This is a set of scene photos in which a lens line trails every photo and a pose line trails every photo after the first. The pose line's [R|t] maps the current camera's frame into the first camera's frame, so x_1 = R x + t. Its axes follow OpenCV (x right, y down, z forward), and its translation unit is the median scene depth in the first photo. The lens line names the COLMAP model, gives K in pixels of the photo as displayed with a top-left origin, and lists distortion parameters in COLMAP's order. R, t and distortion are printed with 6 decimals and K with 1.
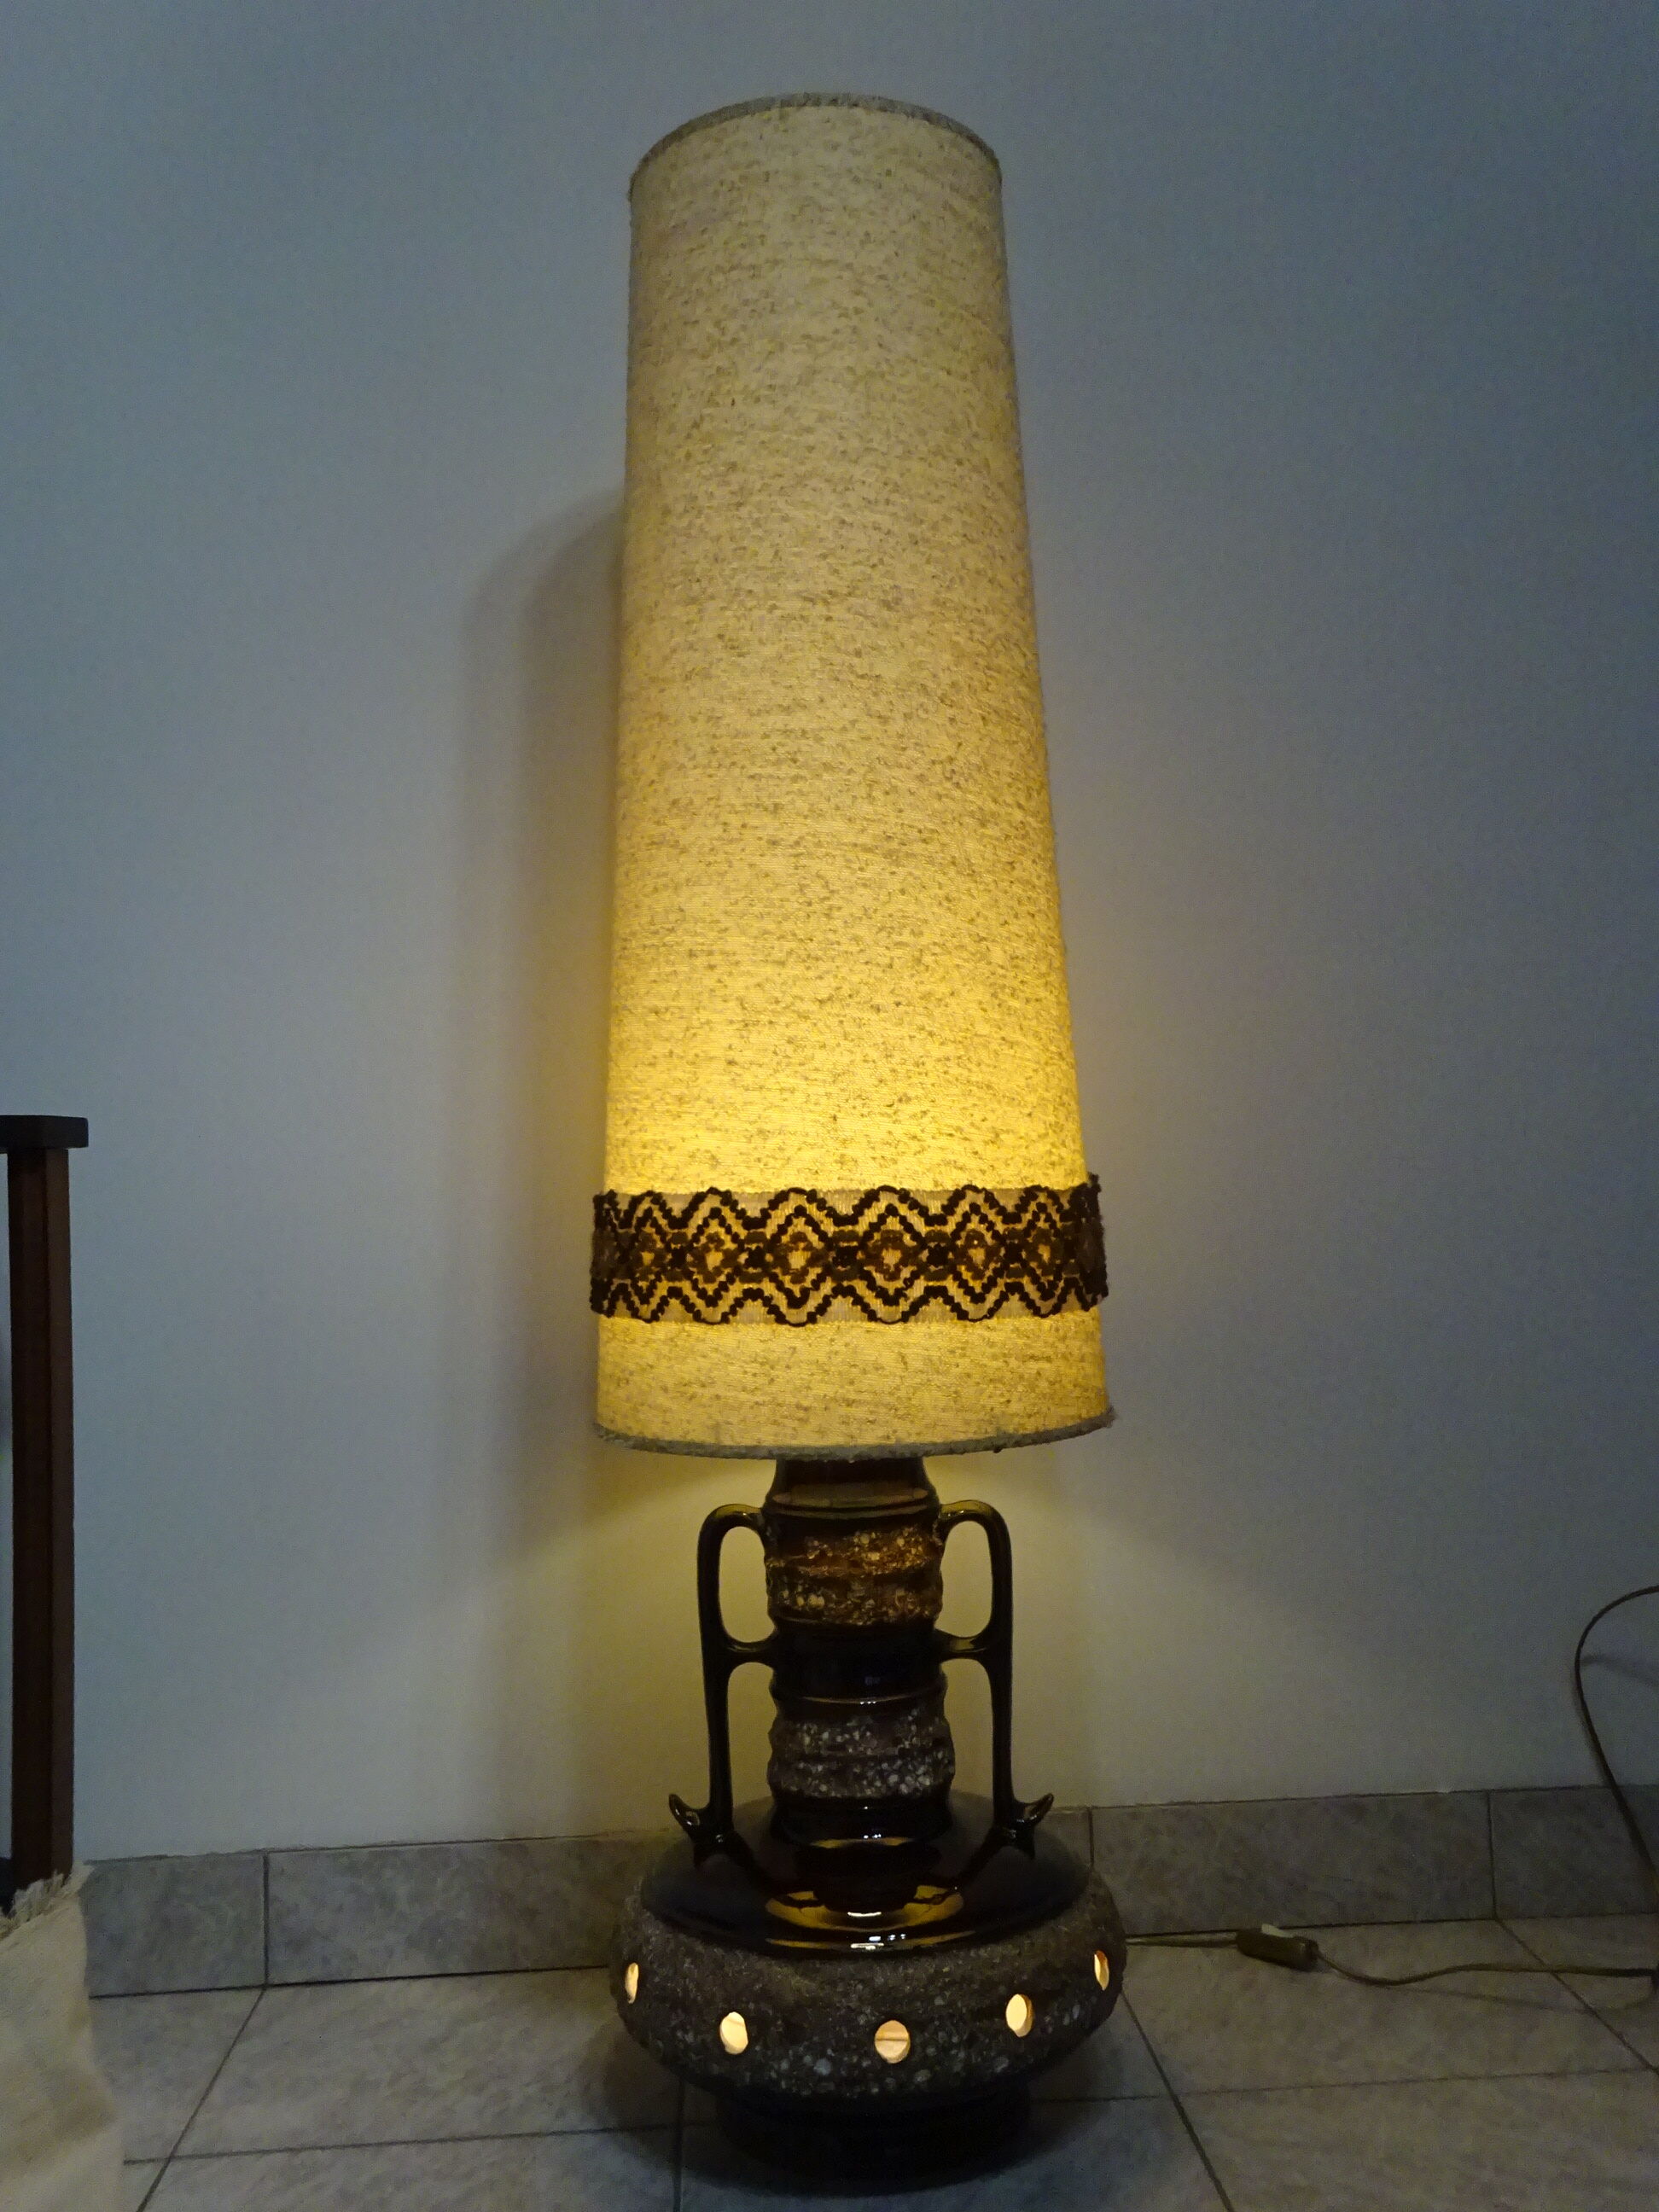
lens RADIAL K [[1983.1, 0, 829.5], [0, 1983.1, 1106.0], [0, 0, 1]] dist [0.013429, 0.009833]
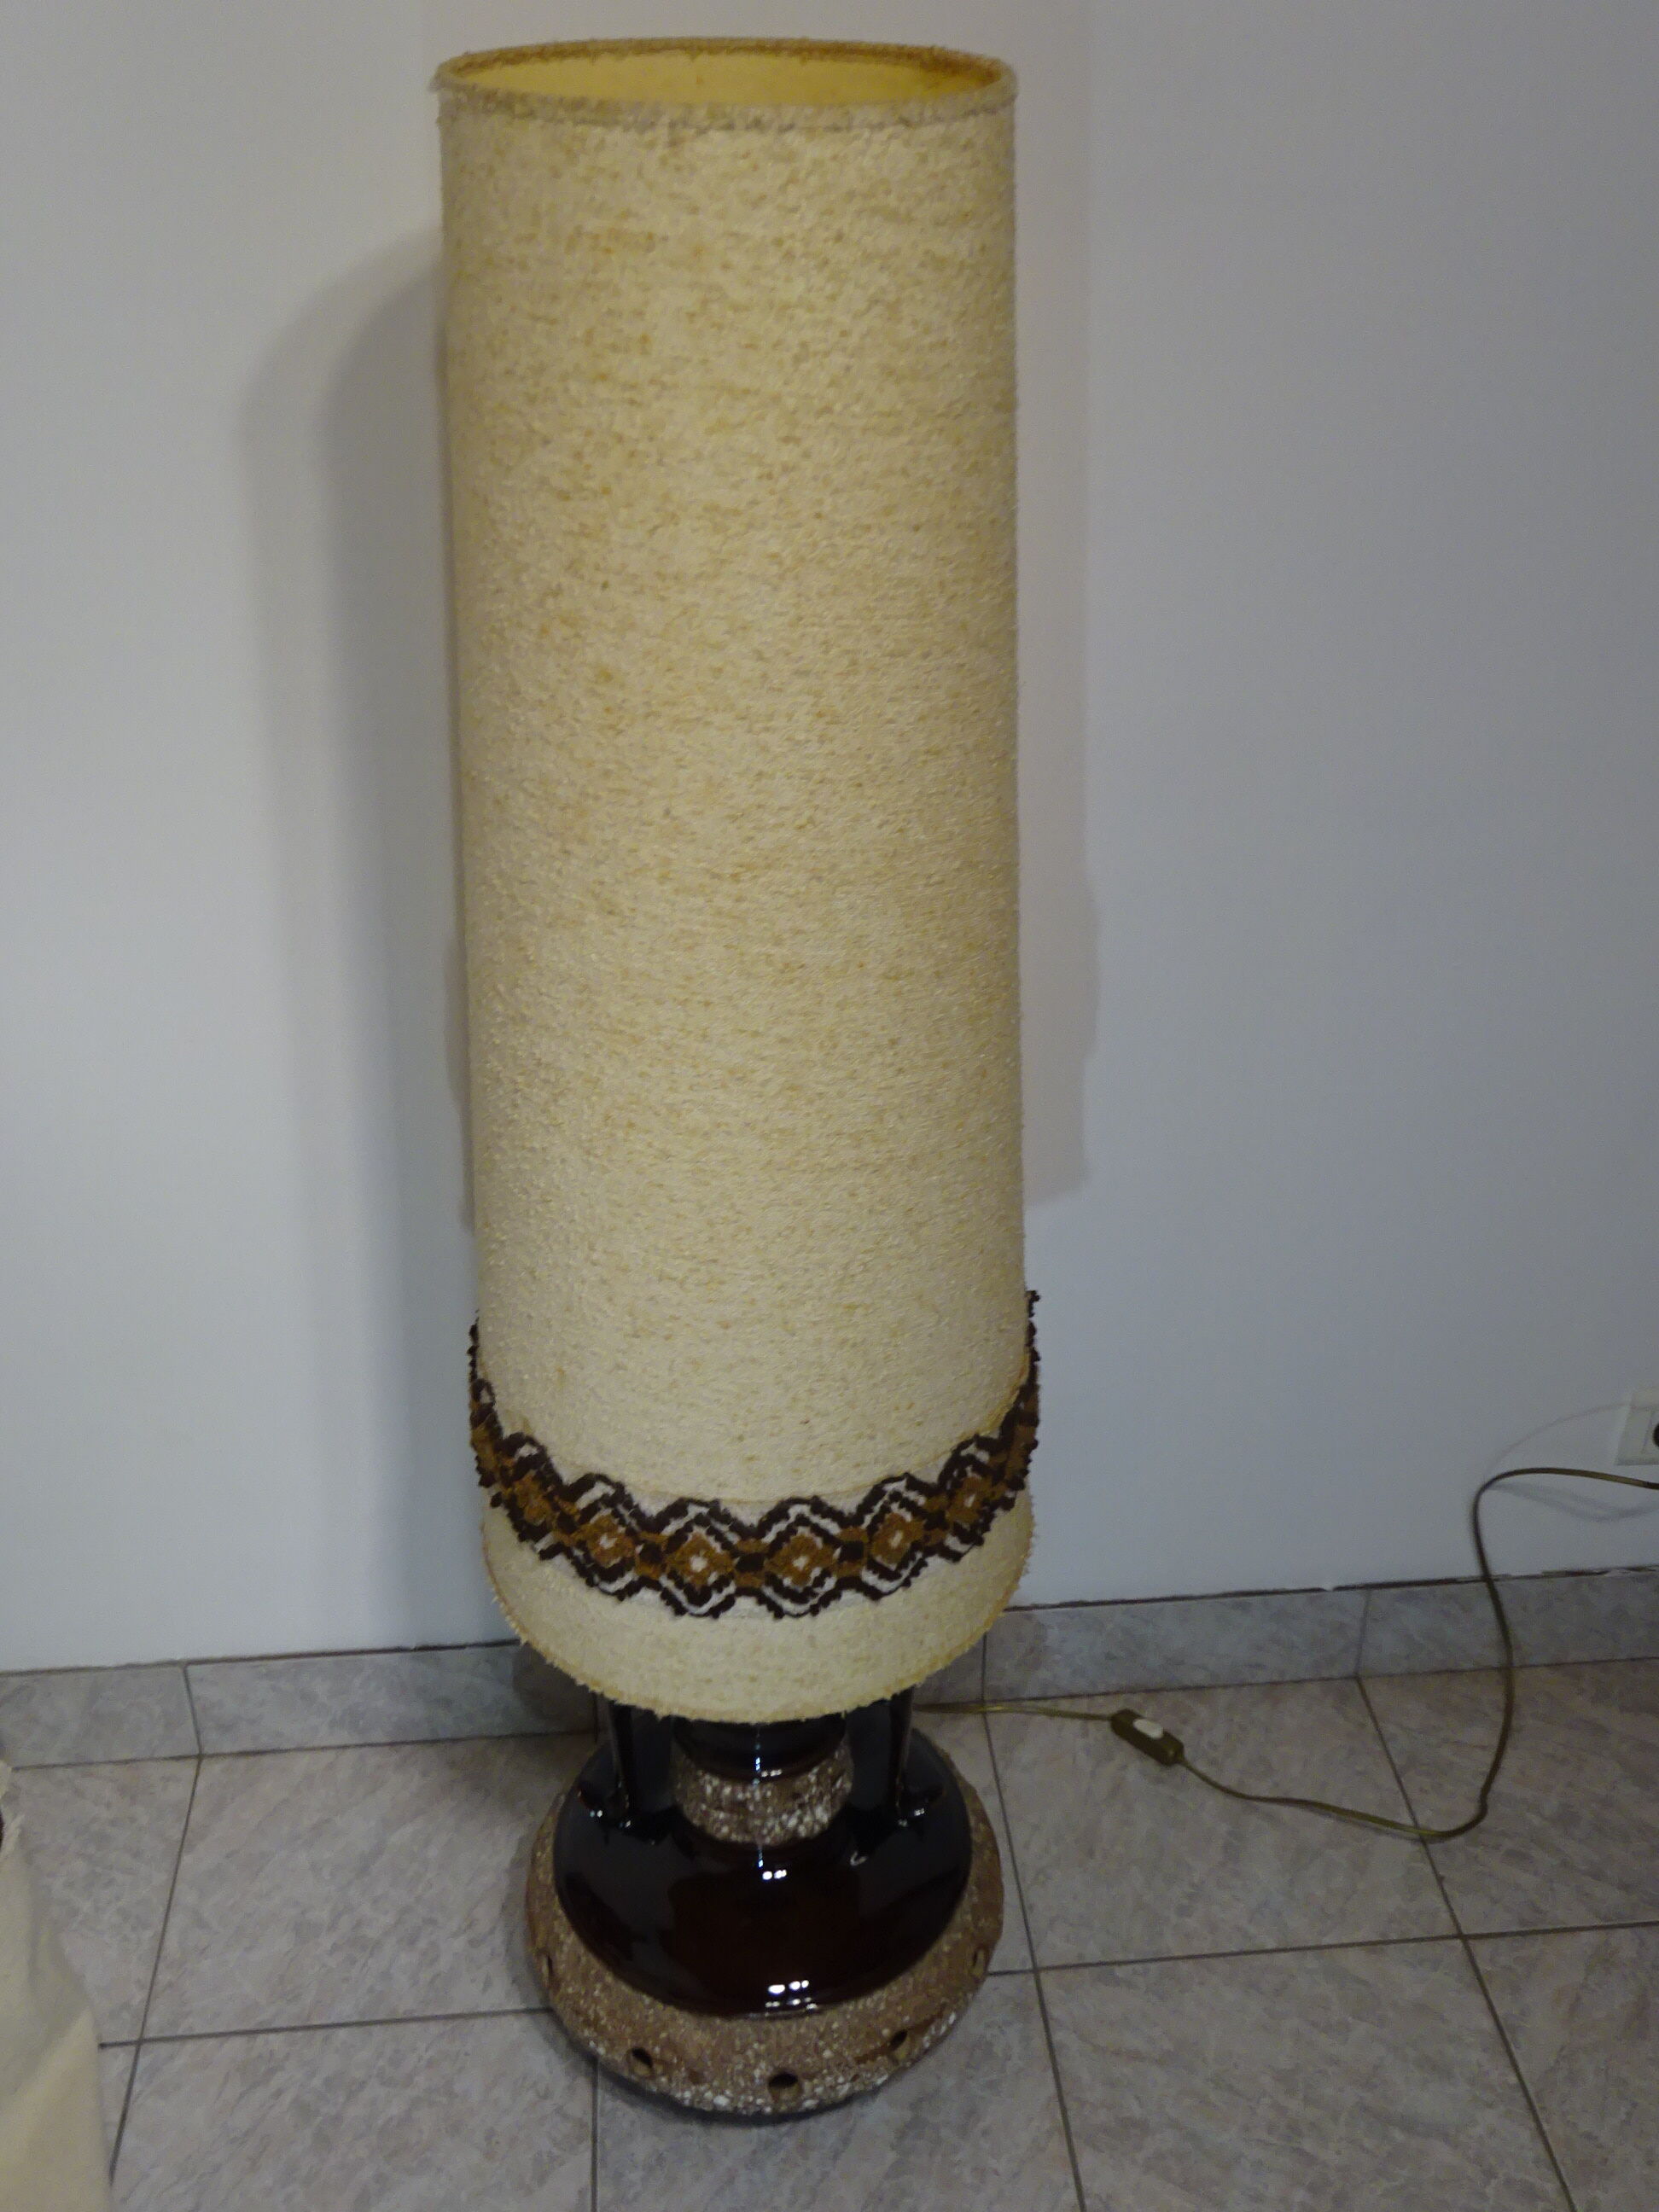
lens RADIAL K [[2160.3, 0, 829.5], [0, 2160.3, 1106.0], [0, 0, 1]] dist [-0.005072, 0.029699]
pose [[0.999044, 0.010566, 0.042428, -0.000252], [-0.031874, 0.840238, 0.541280, -0.613040], [-0.029931, -0.542114, 0.839772, 0.264966]]
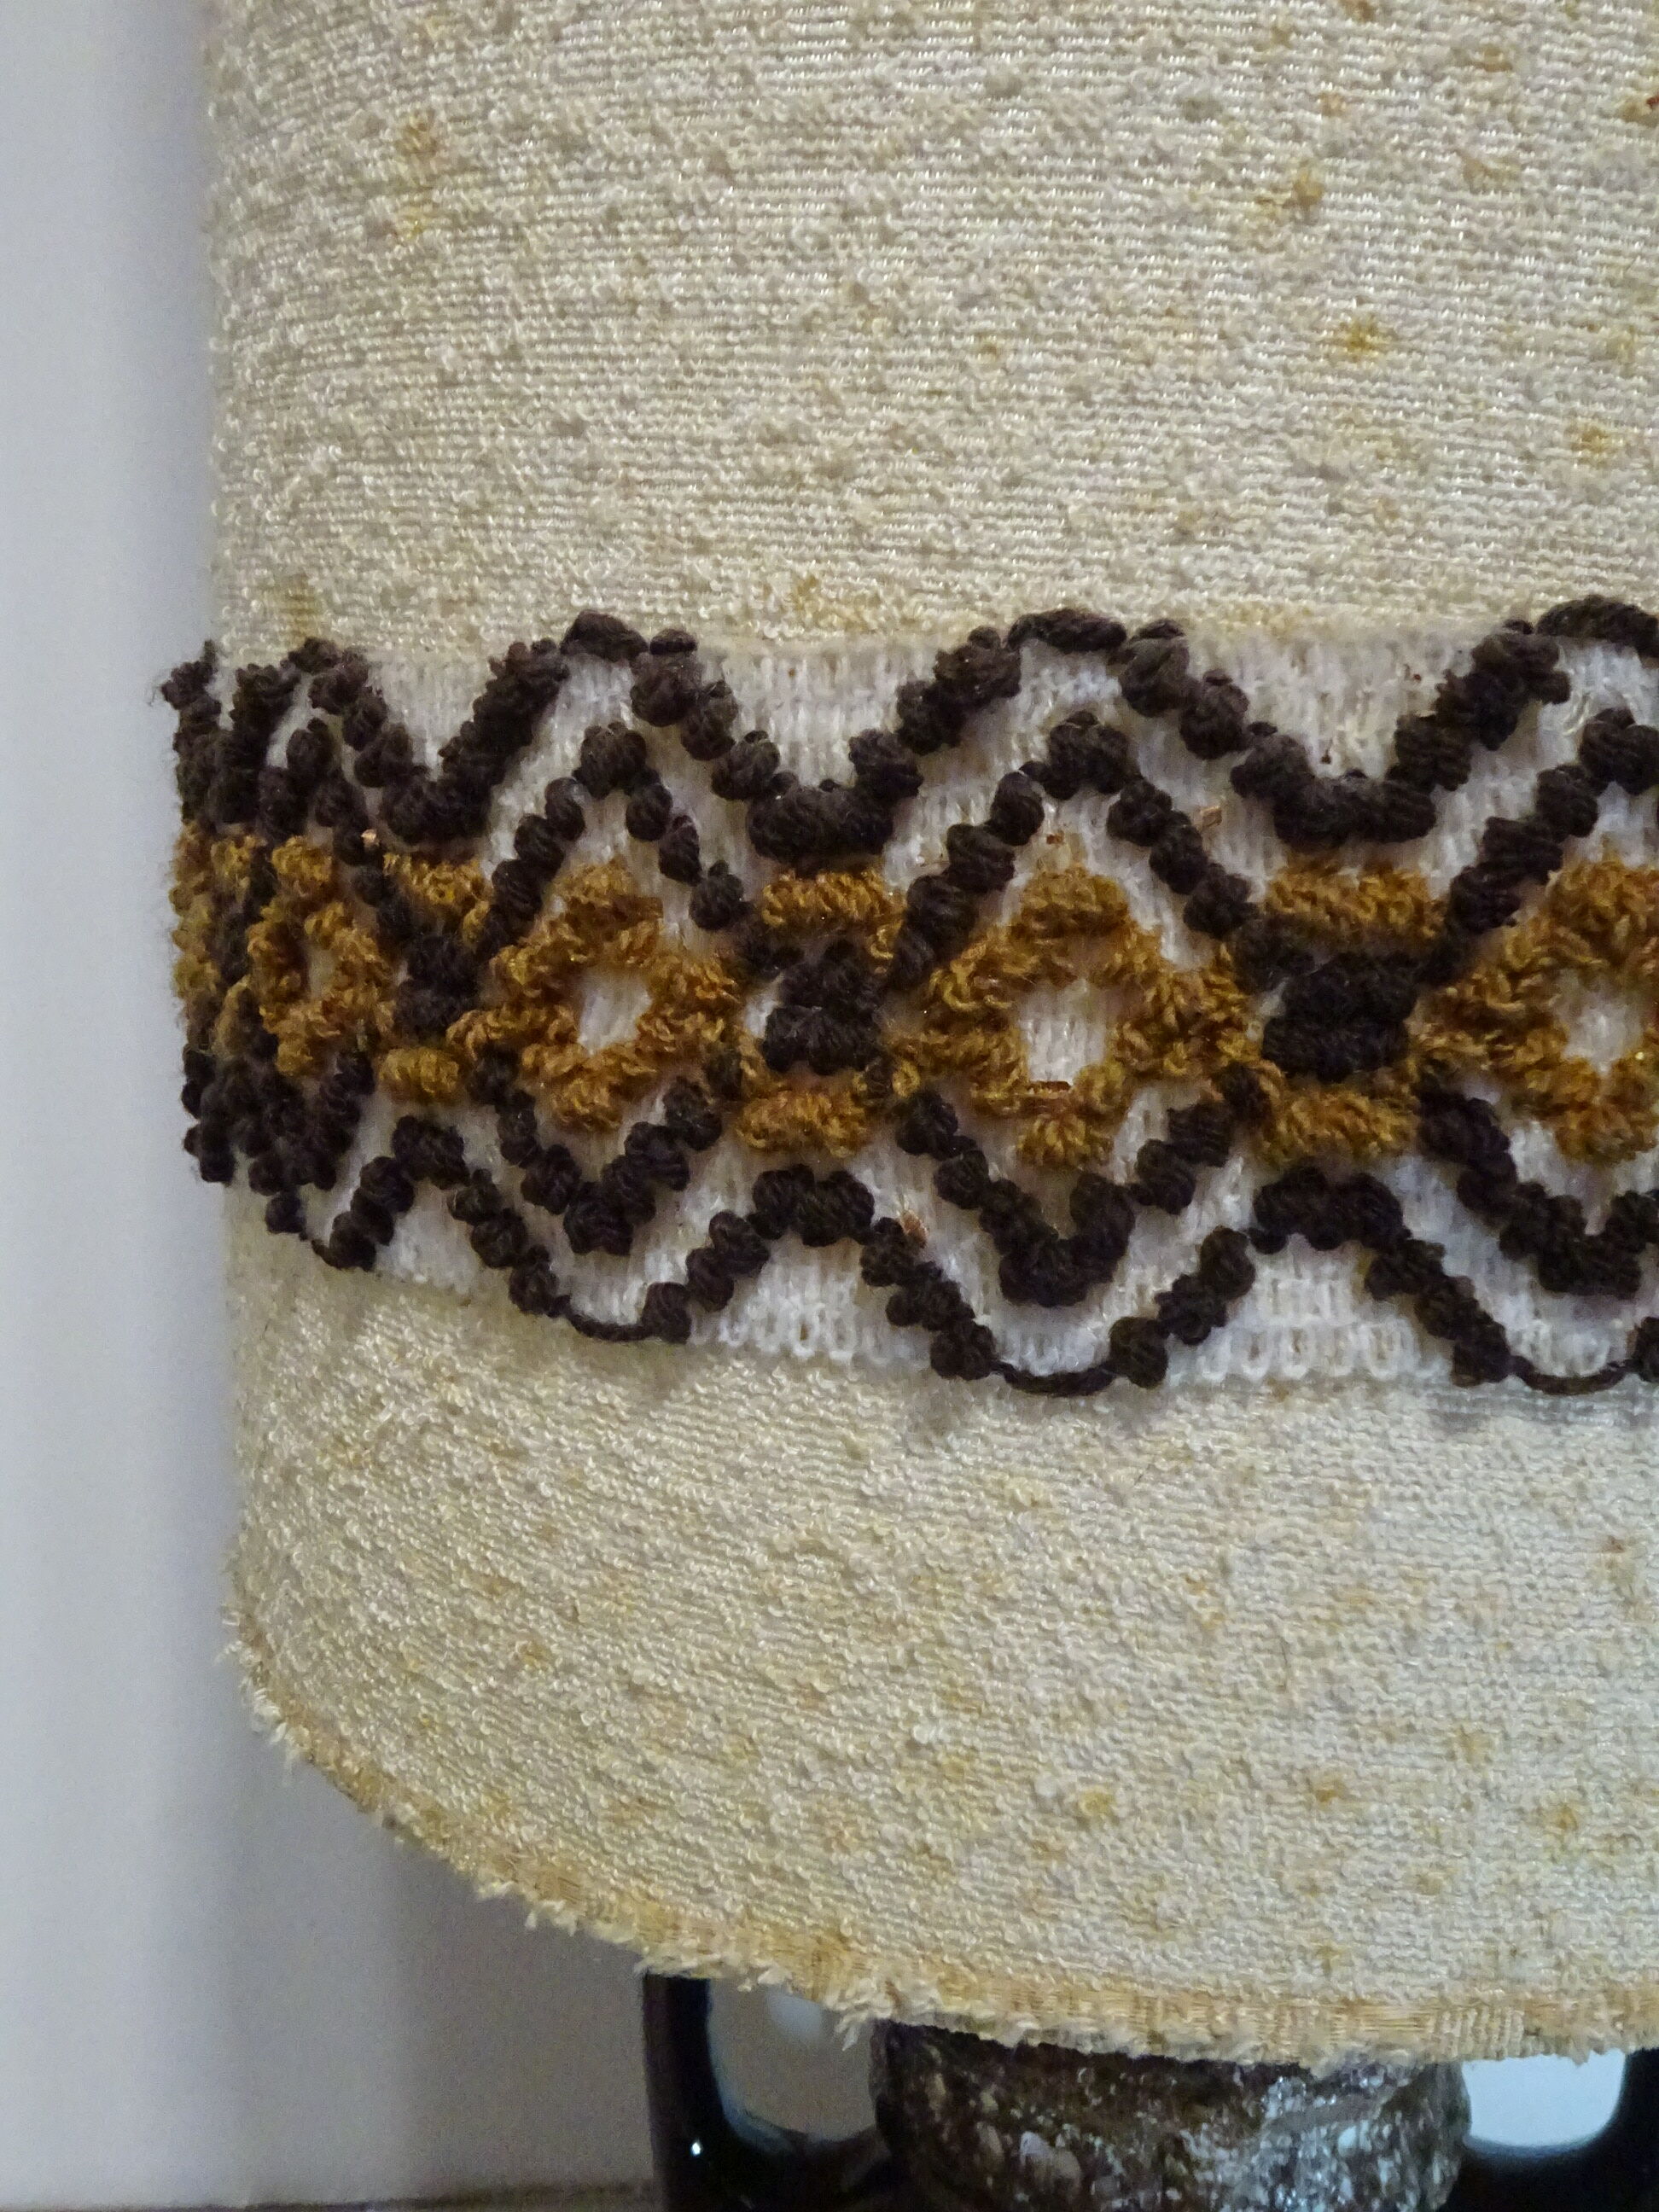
lens RADIAL K [[2160.3, 0, 829.5], [0, 2160.3, 1106.0], [0, 0, 1]] dist [-0.005072, 0.029699]
pose [[0.999218, 0.011948, -0.037681, -0.028424], [-0.003171, 0.974383, 0.224874, 0.038517], [0.039403, -0.224579, 0.973659, 0.775840]]
